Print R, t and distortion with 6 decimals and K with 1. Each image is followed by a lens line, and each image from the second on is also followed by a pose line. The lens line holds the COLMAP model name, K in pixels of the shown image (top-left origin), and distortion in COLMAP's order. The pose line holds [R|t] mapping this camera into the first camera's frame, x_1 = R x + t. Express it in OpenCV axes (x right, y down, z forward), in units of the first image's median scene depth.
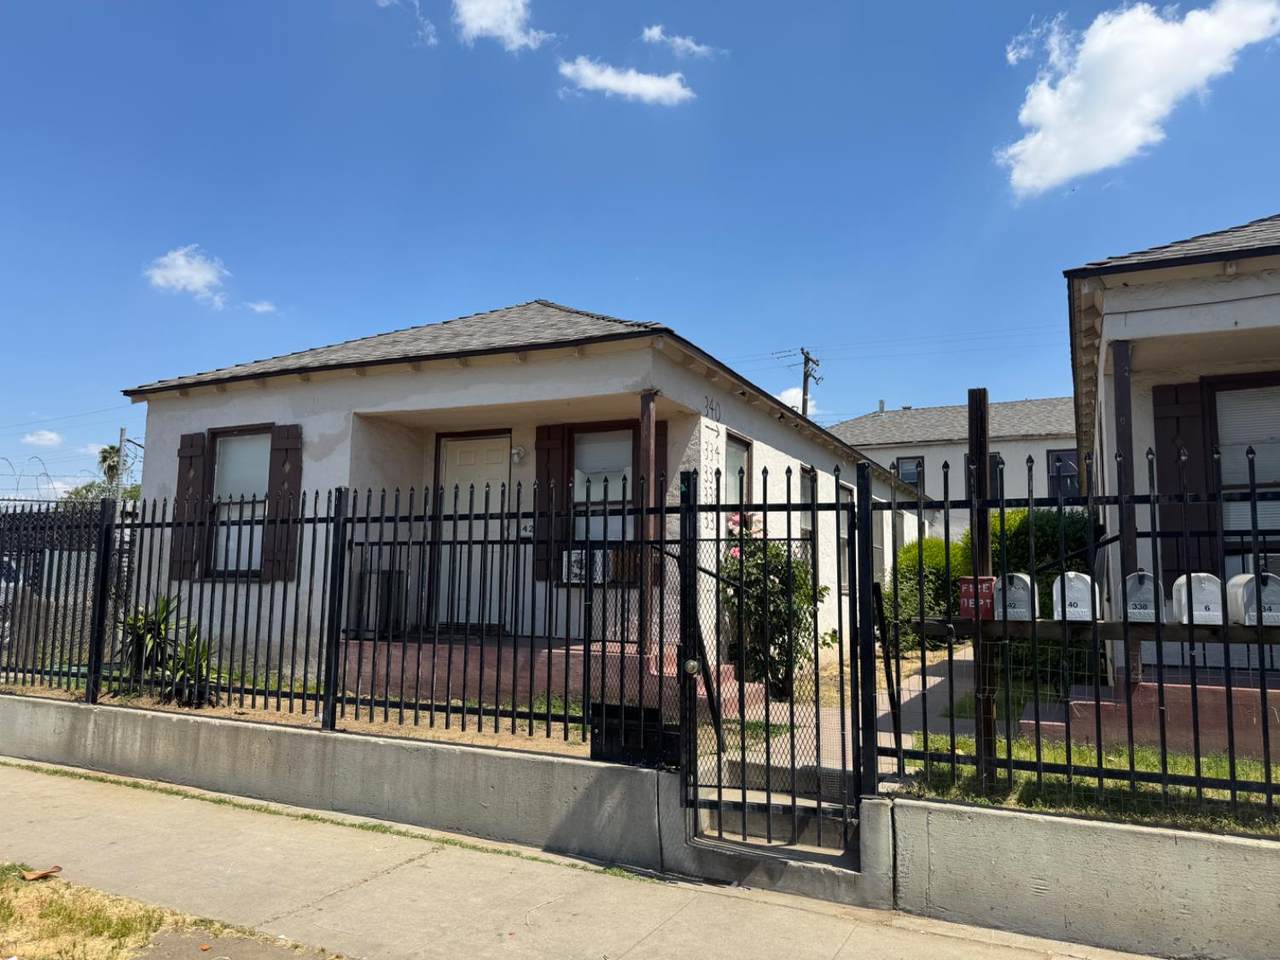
lens RADIAL K [[916.0, 0, 639.1], [0, 916.0, 488.6], [0, 0, 1]] dist [0.028079, -0.026289]
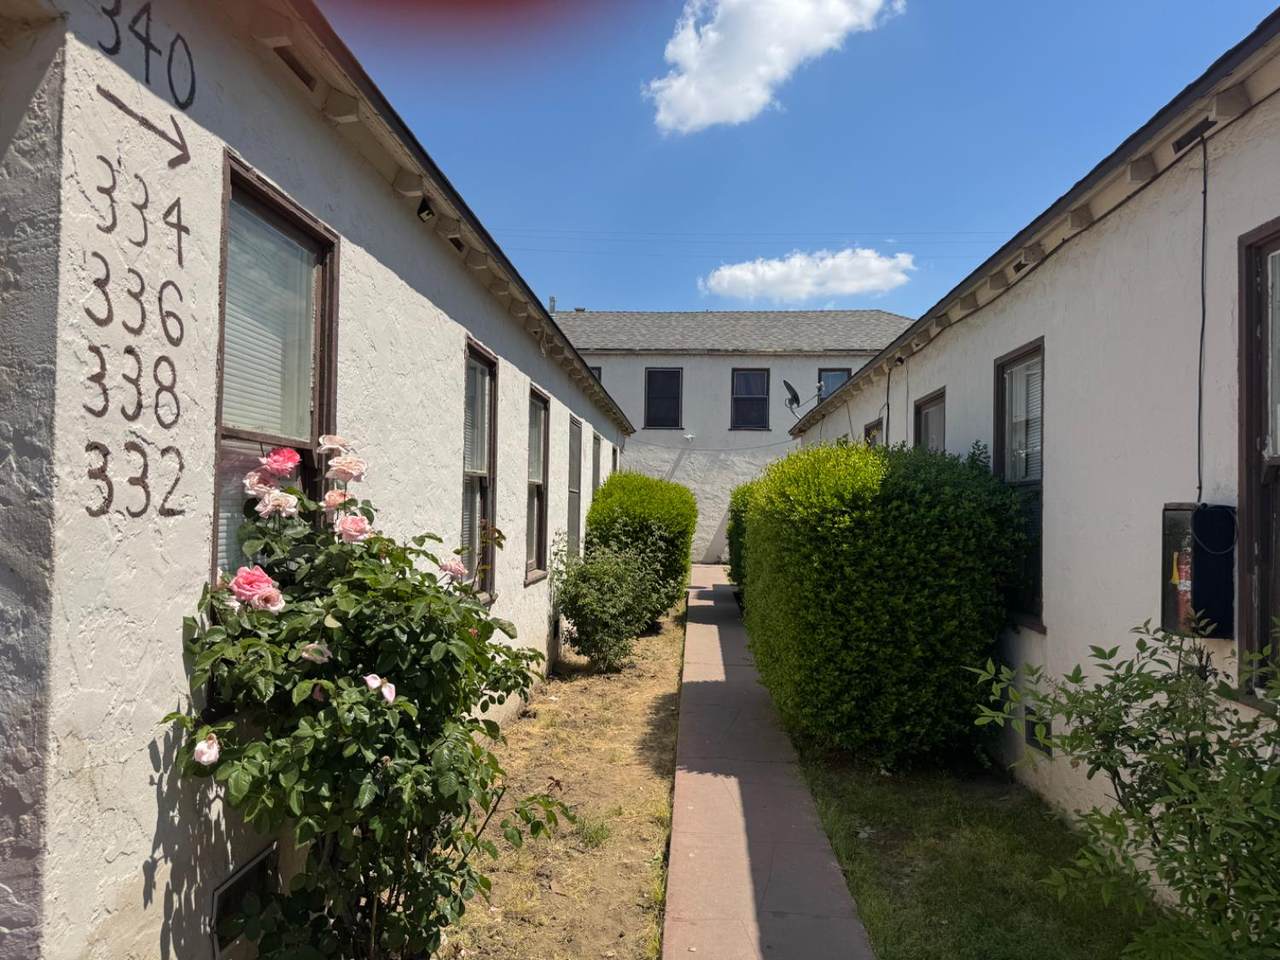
lens RADIAL K [[916.0, 0, 641.3], [0, 916.0, 488.5], [0, 0, 1]] dist [0.028079, -0.026289]
pose [[0.927242, 0.008573, 0.374365, 0.115316], [-0.043181, 0.995516, 0.084157, 0.010120], [-0.371965, -0.094199, 0.923455, 0.713732]]
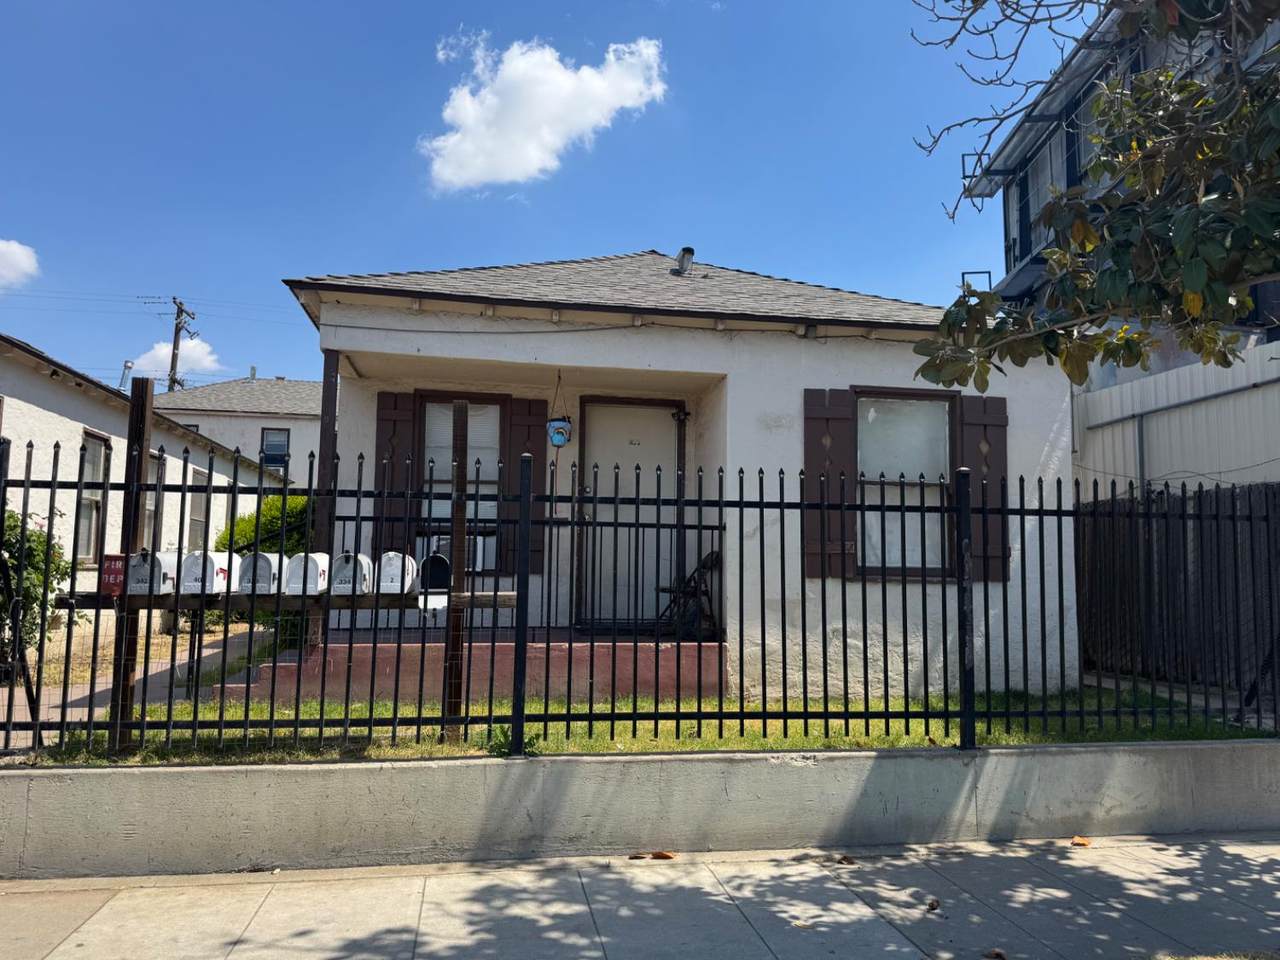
lens RADIAL K [[916.0, 0, 638.7], [0, 916.0, 478.8], [0, 0, 1]] dist [0.028079, -0.026289]
pose [[0.808124, 0.057241, 0.586225, 0.117094], [-0.069424, 0.997586, -0.001705, -0.017125], [-0.584907, -0.039320, 0.810147, -0.117255]]
